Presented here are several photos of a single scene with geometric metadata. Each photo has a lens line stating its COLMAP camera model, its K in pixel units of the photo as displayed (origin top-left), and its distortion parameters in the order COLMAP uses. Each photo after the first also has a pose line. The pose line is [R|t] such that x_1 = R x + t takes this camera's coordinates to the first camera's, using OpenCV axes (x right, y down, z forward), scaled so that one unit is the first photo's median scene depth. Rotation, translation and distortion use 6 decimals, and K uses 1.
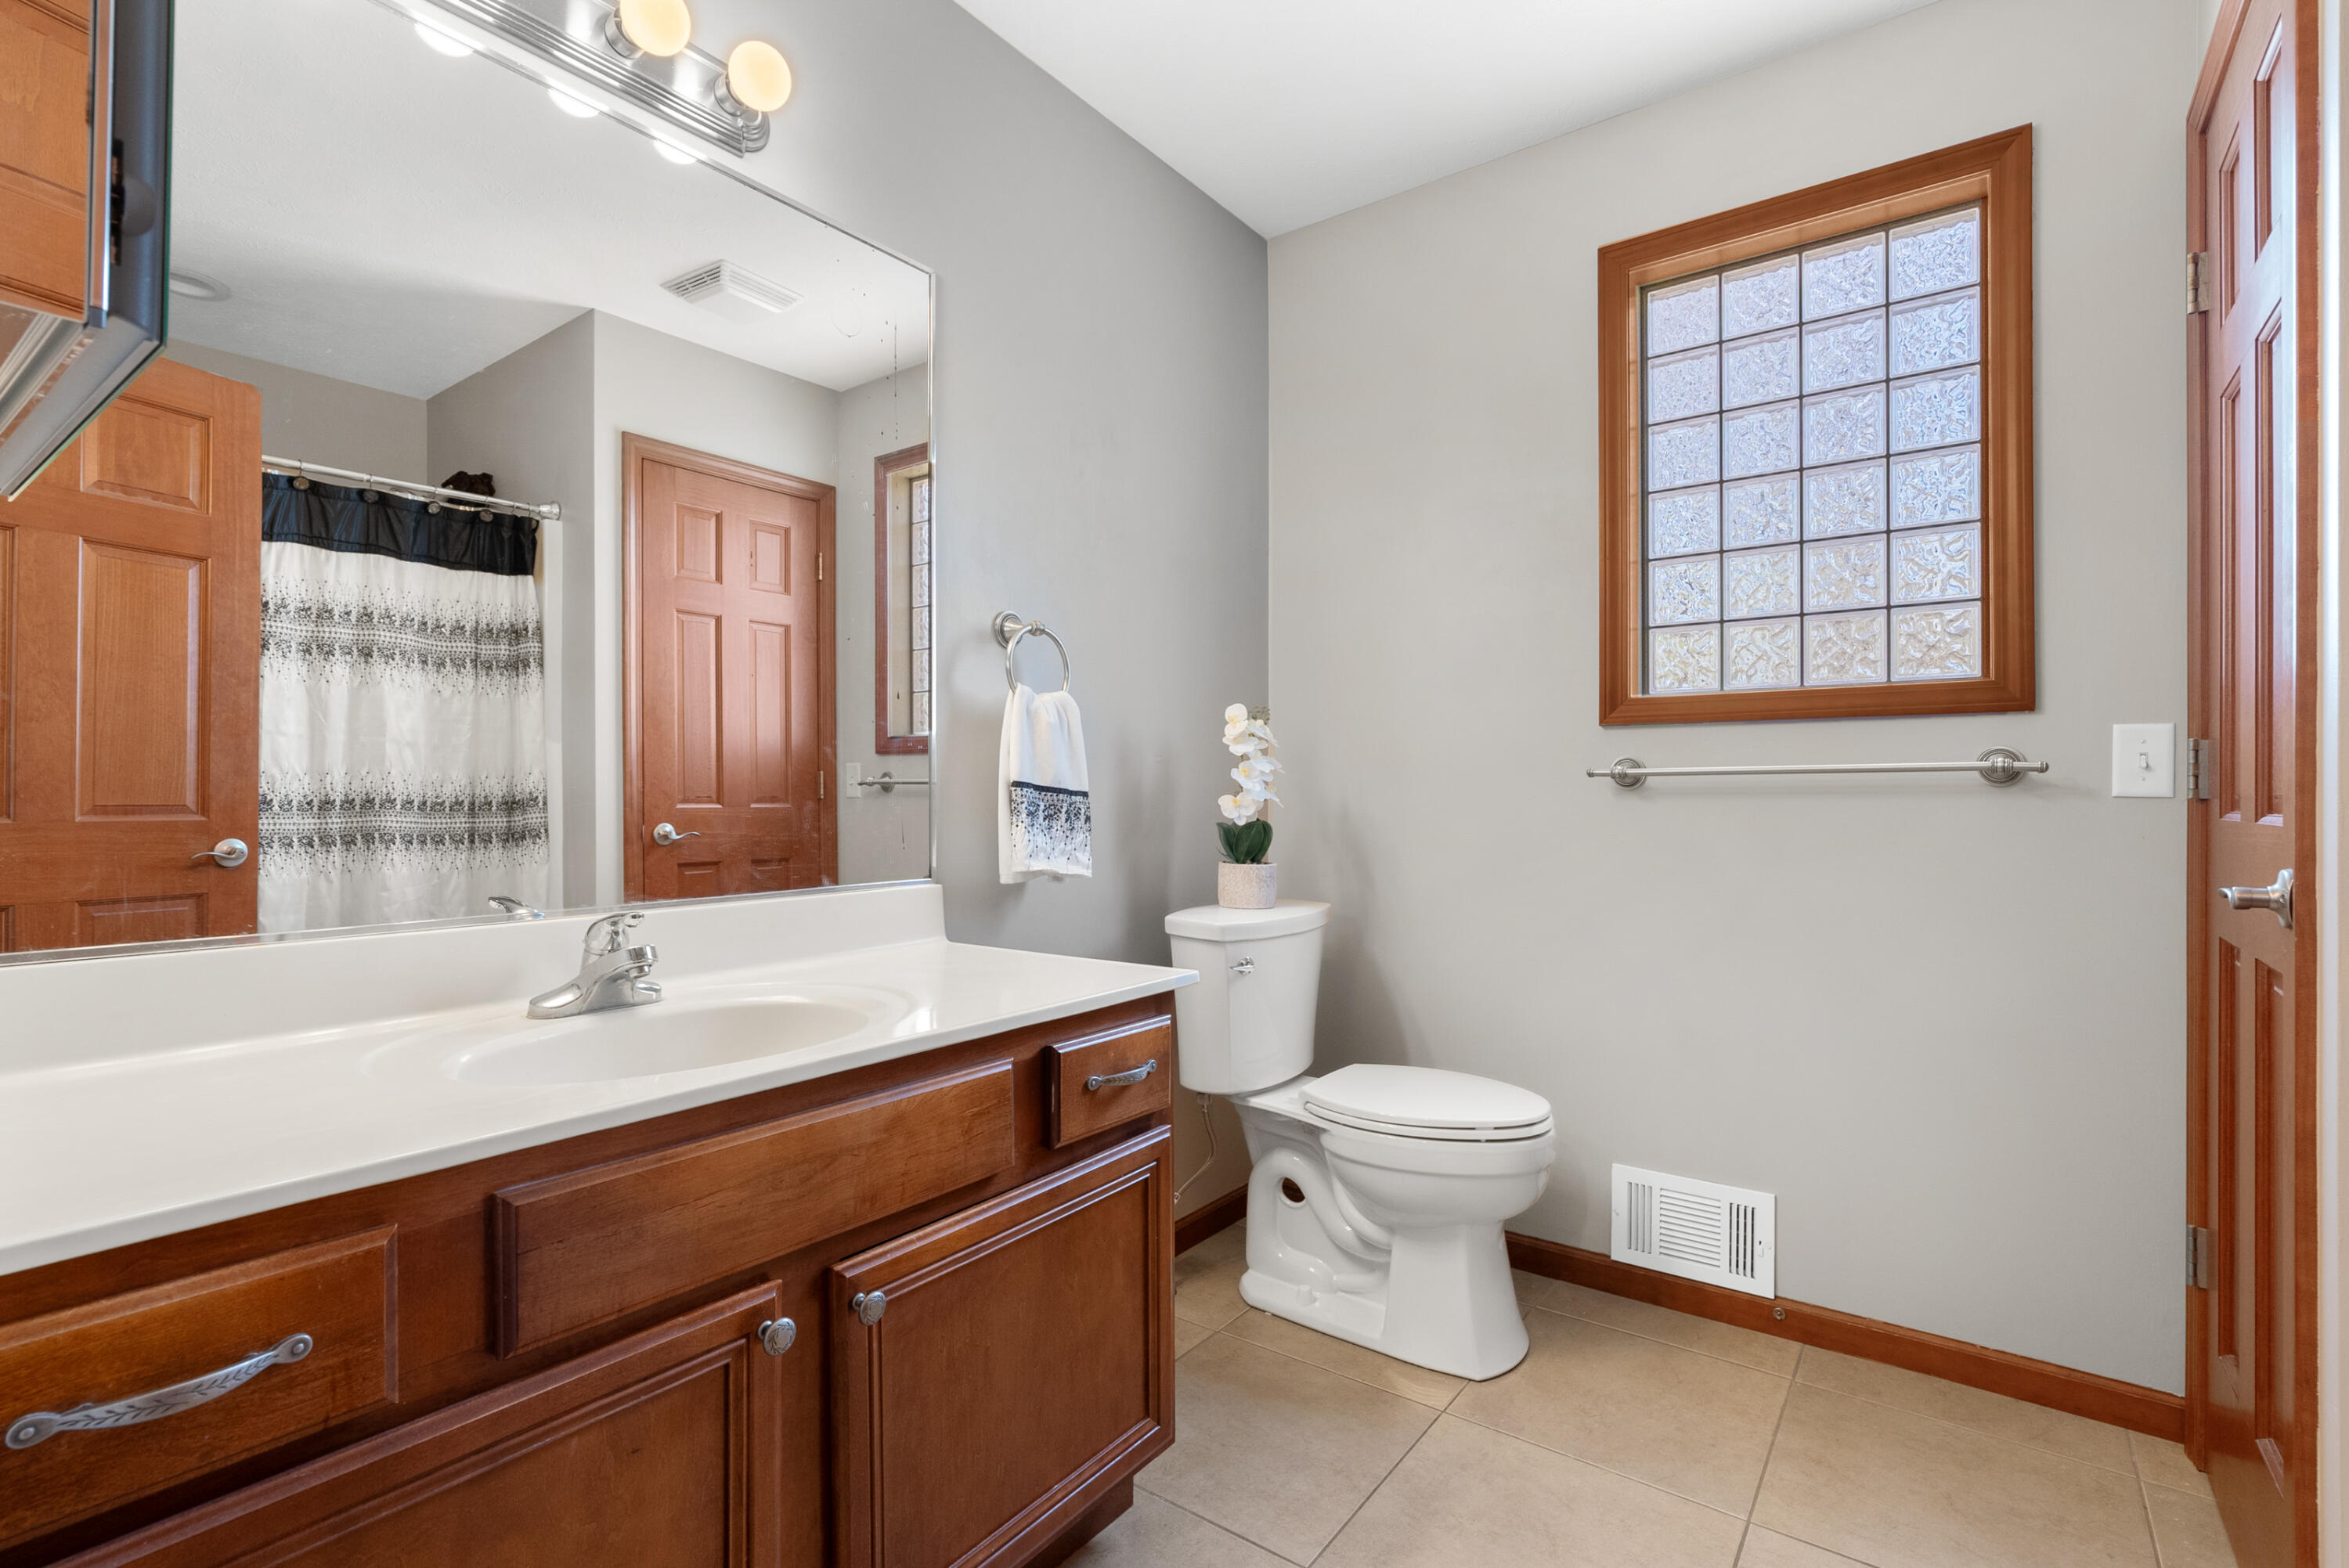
lens RADIAL K [[1068.9, 0, 1174.5], [0, 1068.9, 784.0], [0, 0, 1]] dist [-0.000869, -0.000473]
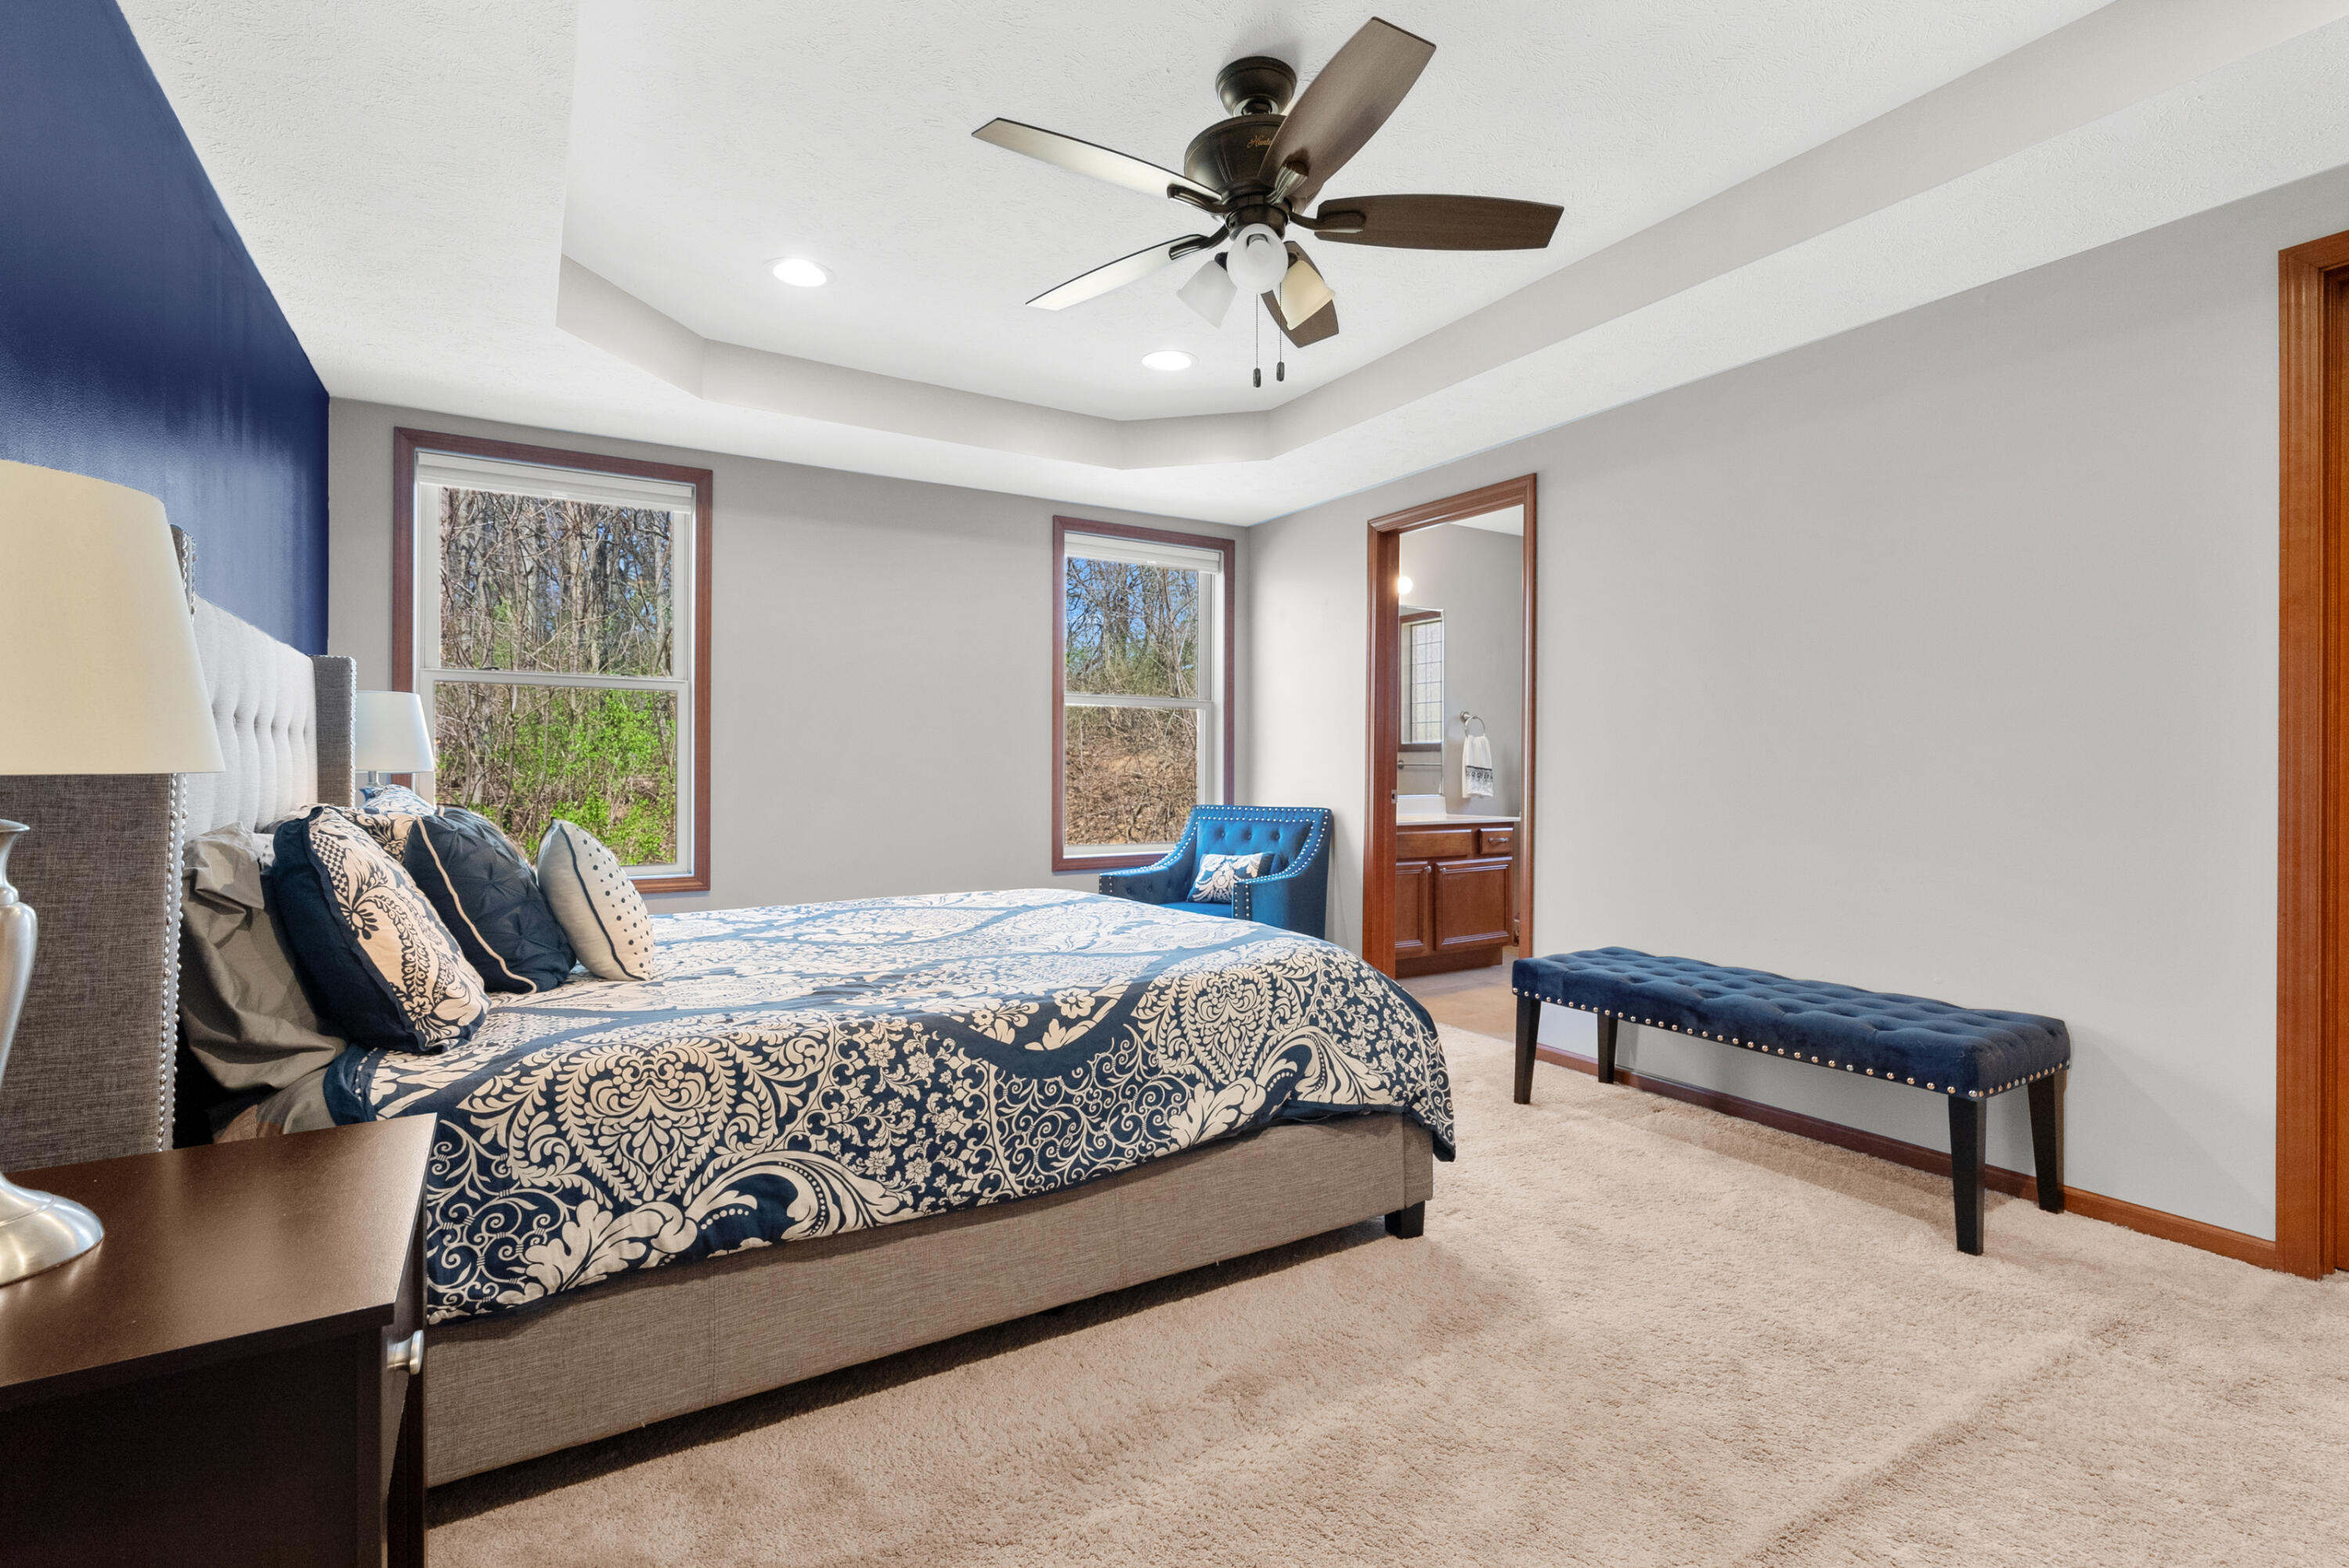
lens RADIAL K [[1076.2, 0, 1170.2], [0, 1076.2, 754.4], [0, 0, 1]] dist [-0.004427, -0.000304]
pose [[0.925368, 0.000130, -0.379069, 0.294879], [-0.002710, 0.999977, -0.006271, -0.014135], [0.379060, 0.006830, 0.925347, -2.761986]]
